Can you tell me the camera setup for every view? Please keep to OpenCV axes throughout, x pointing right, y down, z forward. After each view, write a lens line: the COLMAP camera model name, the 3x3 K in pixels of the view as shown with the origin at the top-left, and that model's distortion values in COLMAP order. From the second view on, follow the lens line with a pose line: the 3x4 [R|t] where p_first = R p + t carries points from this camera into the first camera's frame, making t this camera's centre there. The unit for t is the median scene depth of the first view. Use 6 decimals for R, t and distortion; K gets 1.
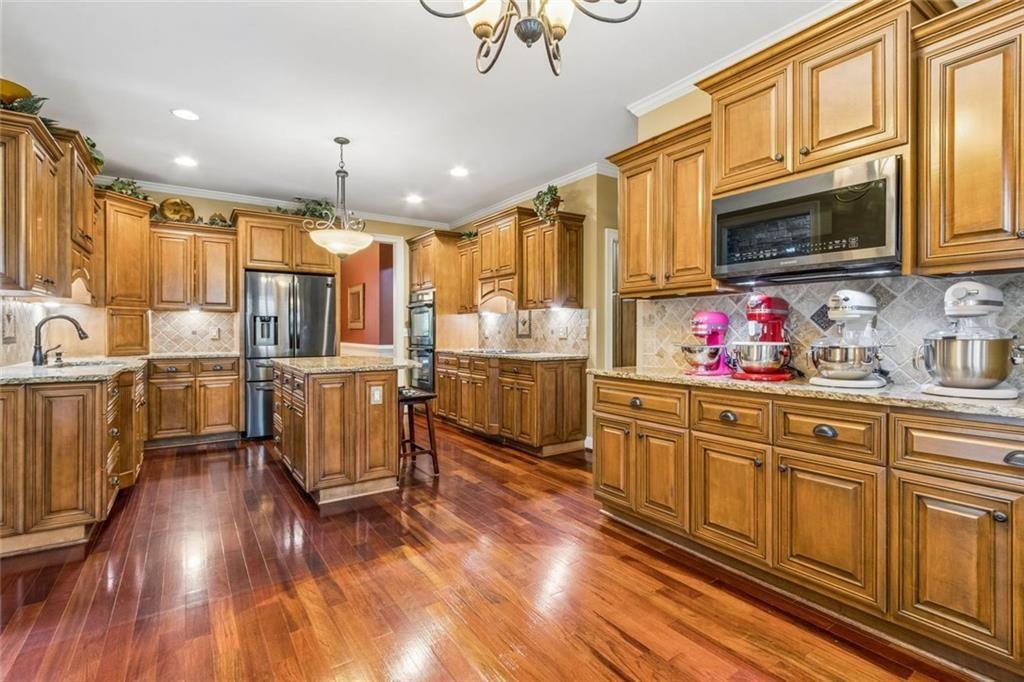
lens RADIAL K [[479.8, 0, 508.9], [0, 479.8, 335.2], [0, 0, 1]] dist [0.003555, -0.000957]
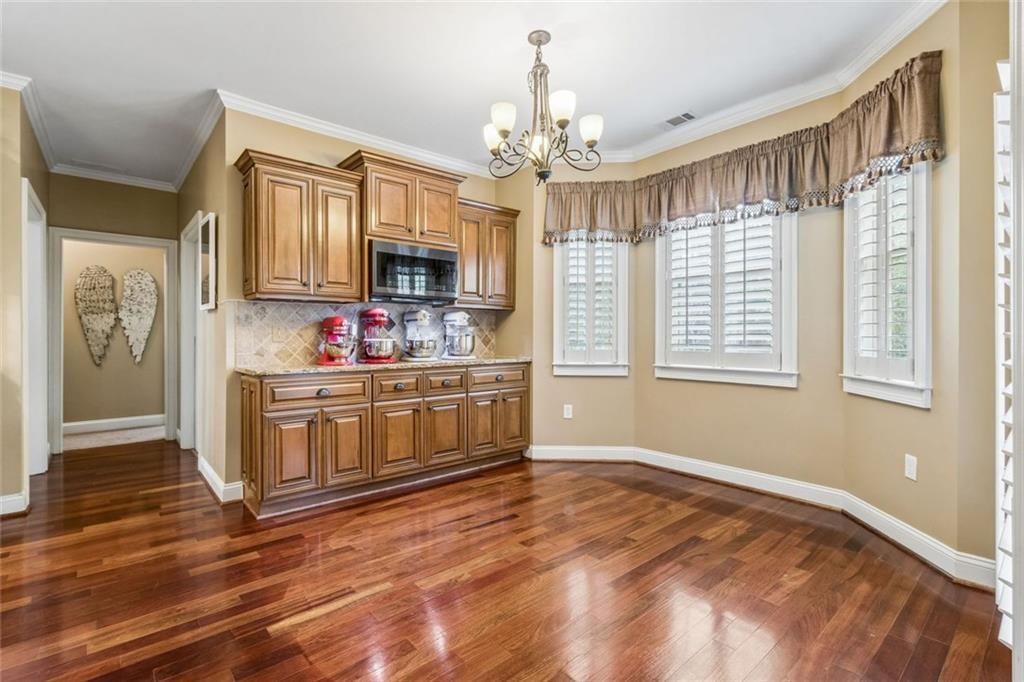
lens RADIAL K [[479.8, 0, 505.7], [0, 479.8, 336.4], [0, 0, 1]] dist [0.003555, -0.000957]
pose [[-0.127613, -0.003911, 0.991816, -1.431702], [0.006907, 0.999964, 0.004832, 0.002649], [-0.991800, 0.007467, -0.127581, 1.088583]]
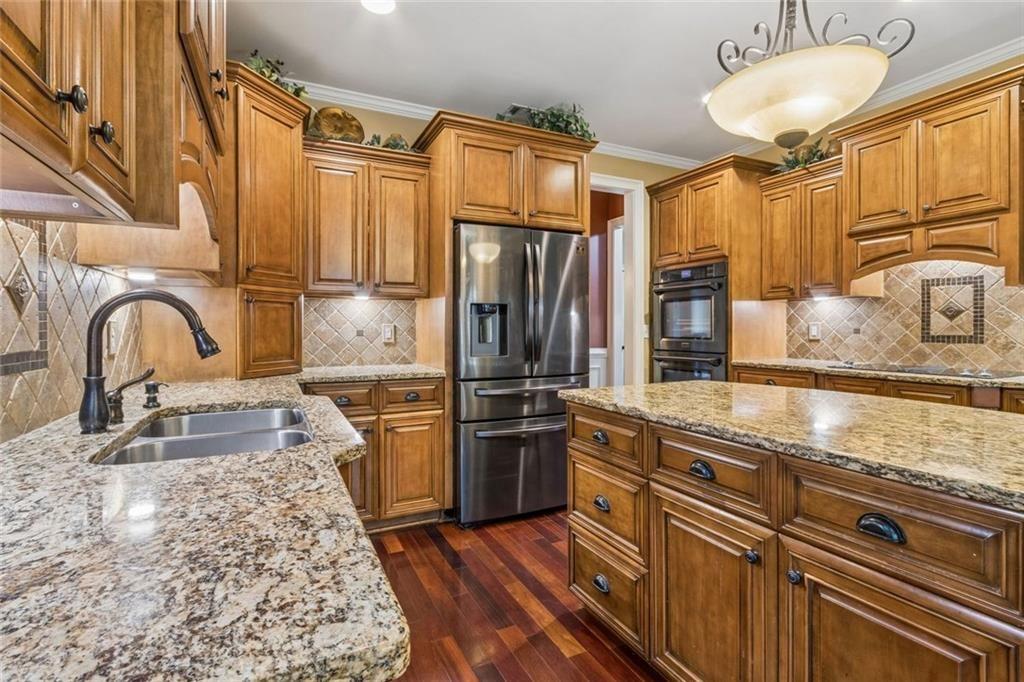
lens RADIAL K [[479.8, 0, 505.5], [0, 479.8, 330.6], [0, 0, 1]] dist [0.003555, -0.000957]
pose [[0.989889, -0.002658, -0.141816, -0.396352], [0.002190, 0.999992, -0.003459, -0.006406], [0.141824, 0.003114, 0.989887, 0.436267]]
